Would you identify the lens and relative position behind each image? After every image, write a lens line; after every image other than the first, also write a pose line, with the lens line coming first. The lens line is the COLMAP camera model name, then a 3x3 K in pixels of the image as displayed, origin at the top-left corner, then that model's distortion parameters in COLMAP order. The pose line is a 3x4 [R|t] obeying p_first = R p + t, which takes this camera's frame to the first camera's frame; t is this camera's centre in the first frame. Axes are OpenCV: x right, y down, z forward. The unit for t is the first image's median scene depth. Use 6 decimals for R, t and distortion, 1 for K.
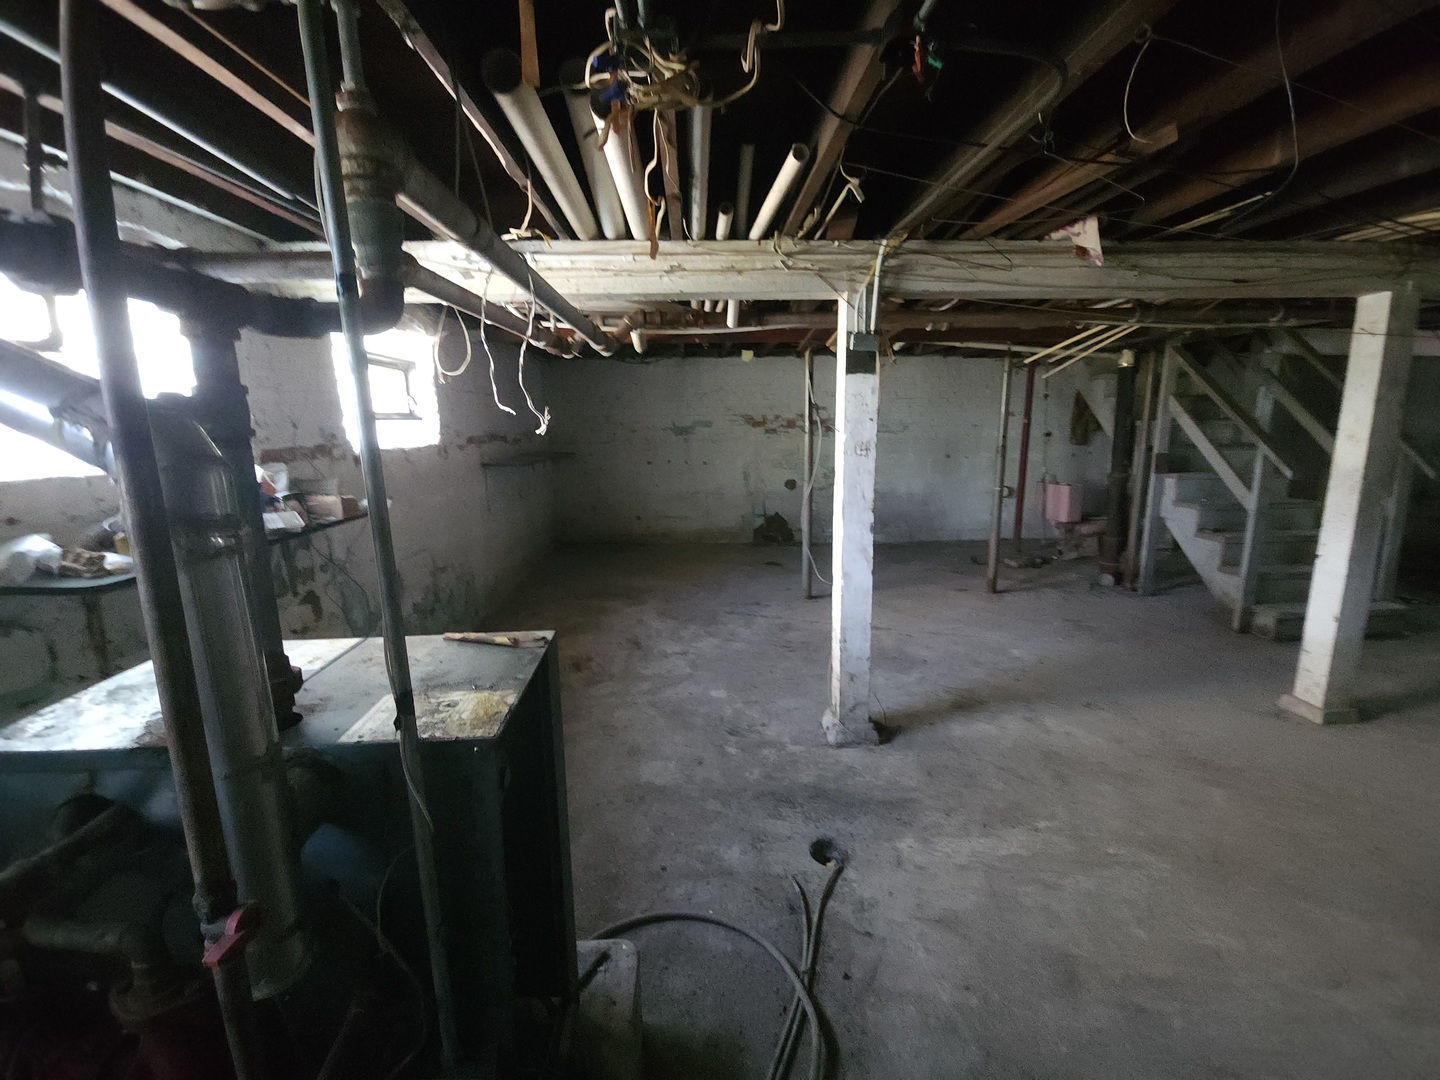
lens RADIAL K [[587.0, 0, 723.5], [0, 587.0, 536.3], [0, 0, 1]] dist [-0.000268, -0.000732]
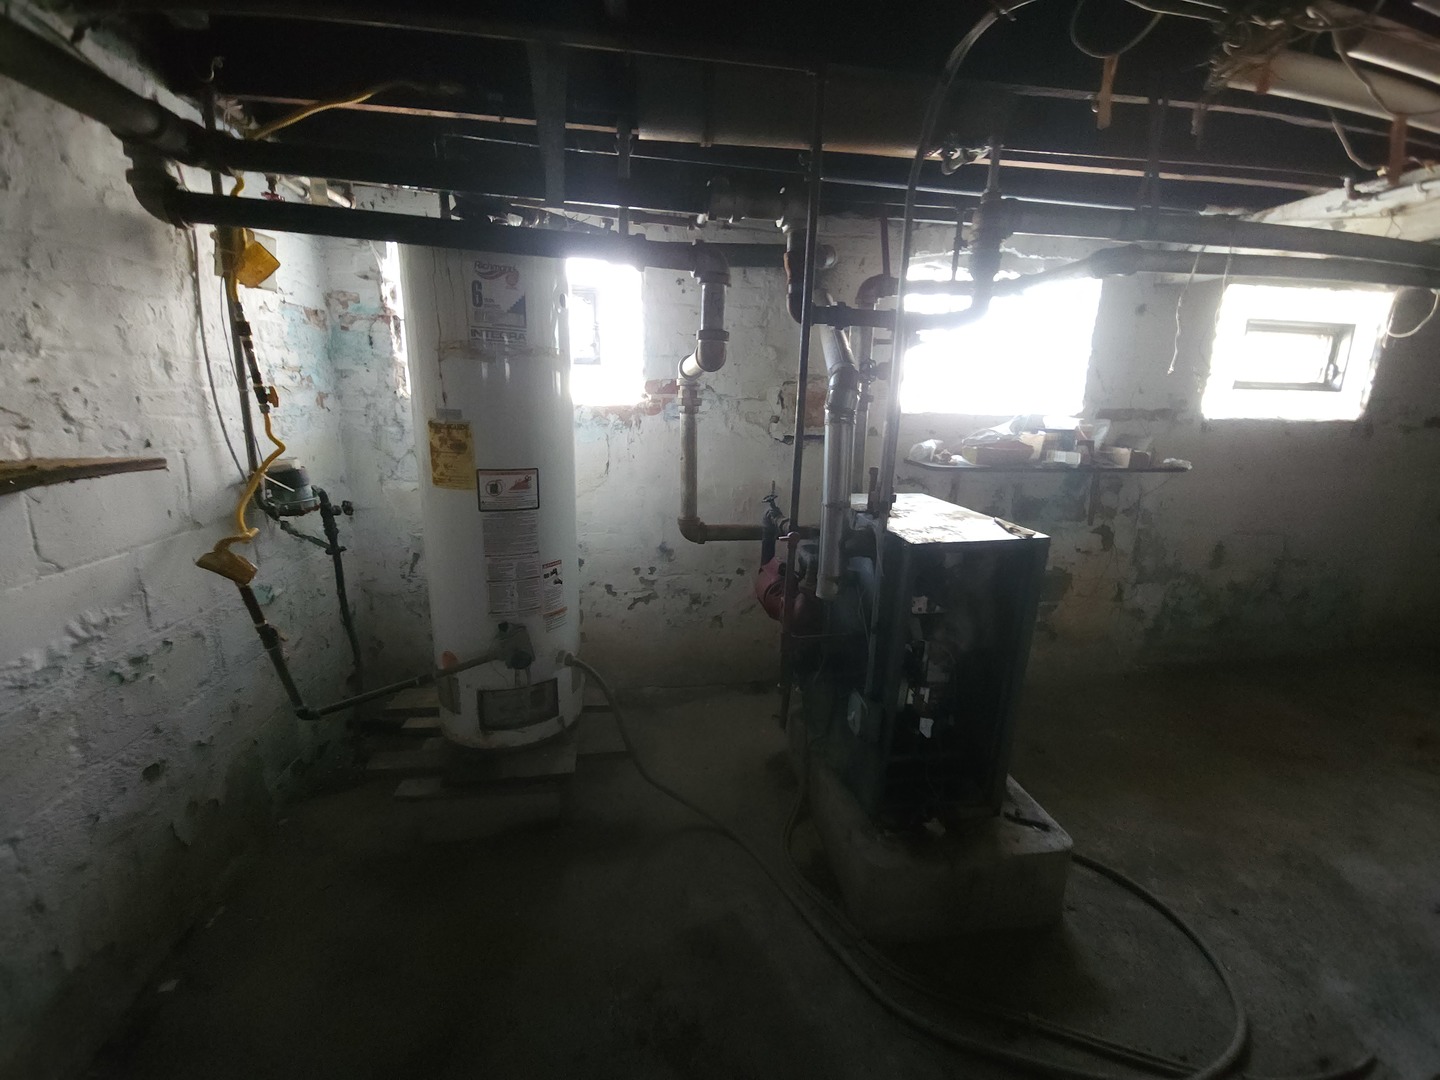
lens RADIAL K [[587.0, 0, 719.4], [0, 587.0, 535.6], [0, 0, 1]] dist [-0.000268, -0.000732]
pose [[0.096229, 0.252517, -0.962795, 0.425287], [-0.215942, 0.949543, 0.227459, 0.007278], [0.971653, 0.186020, 0.145903, 0.031651]]
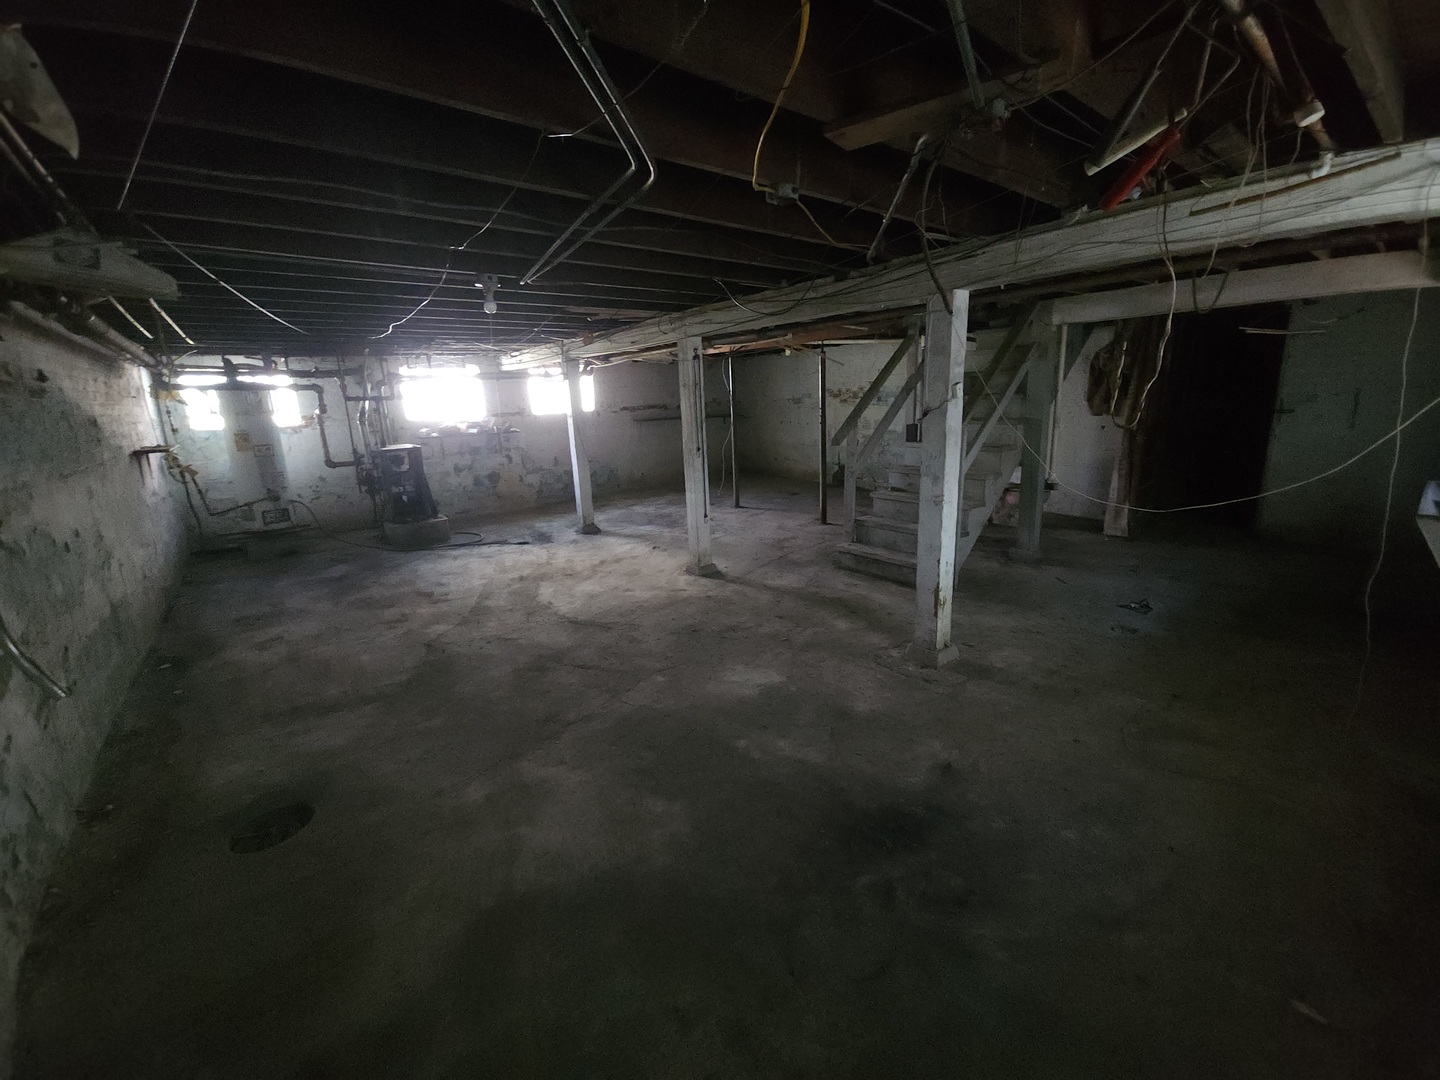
lens RADIAL K [[587.0, 0, 722.0], [0, 587.0, 536.3], [0, 0, 1]] dist [-0.000268, -0.000732]
pose [[0.575041, 0.183504, -0.797279, 2.930324], [-0.127135, 0.982725, 0.134490, -0.059642], [0.808186, 0.024025, 0.588438, -0.003671]]
